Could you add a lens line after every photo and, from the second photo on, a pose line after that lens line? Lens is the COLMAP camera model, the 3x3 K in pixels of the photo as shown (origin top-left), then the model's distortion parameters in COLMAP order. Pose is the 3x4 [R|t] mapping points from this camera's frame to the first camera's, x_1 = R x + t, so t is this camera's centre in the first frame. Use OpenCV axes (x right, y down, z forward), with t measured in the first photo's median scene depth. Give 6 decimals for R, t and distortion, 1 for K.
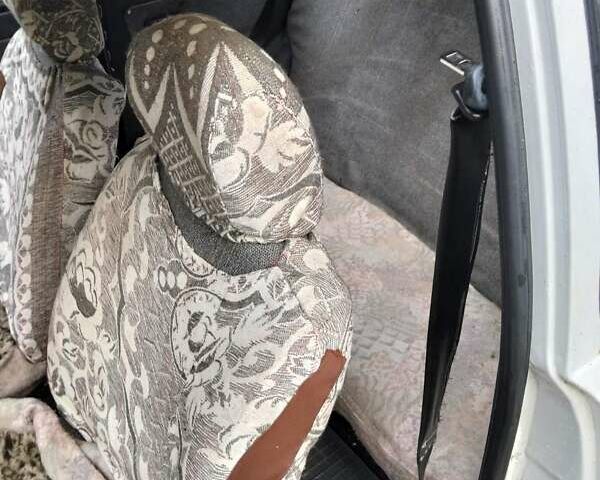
lens RADIAL K [[610.3, 0, 300.0], [0, 610.3, 240.0], [0, 0, 1]] dist [0.140370, -0.323521]
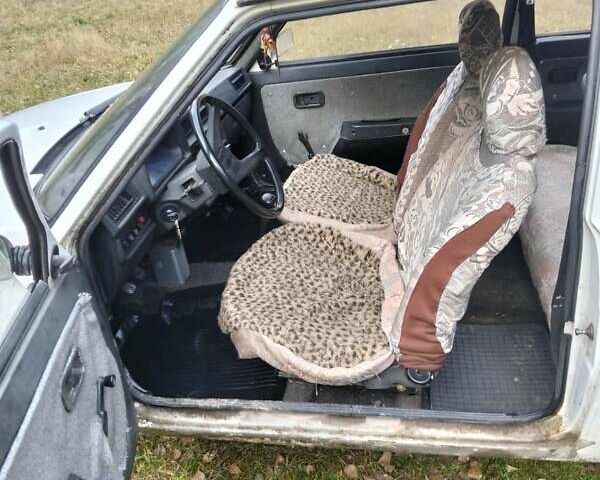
lens RADIAL K [[610.3, 0, 300.0], [0, 610.3, 240.0], [0, 0, 1]] dist [0.140370, -0.323521]
pose [[0.722458, 0.317368, -0.614274, 0.862960], [-0.379521, 0.924652, 0.031365, 0.496868], [0.577943, 0.210469, 0.788469, -1.044416]]
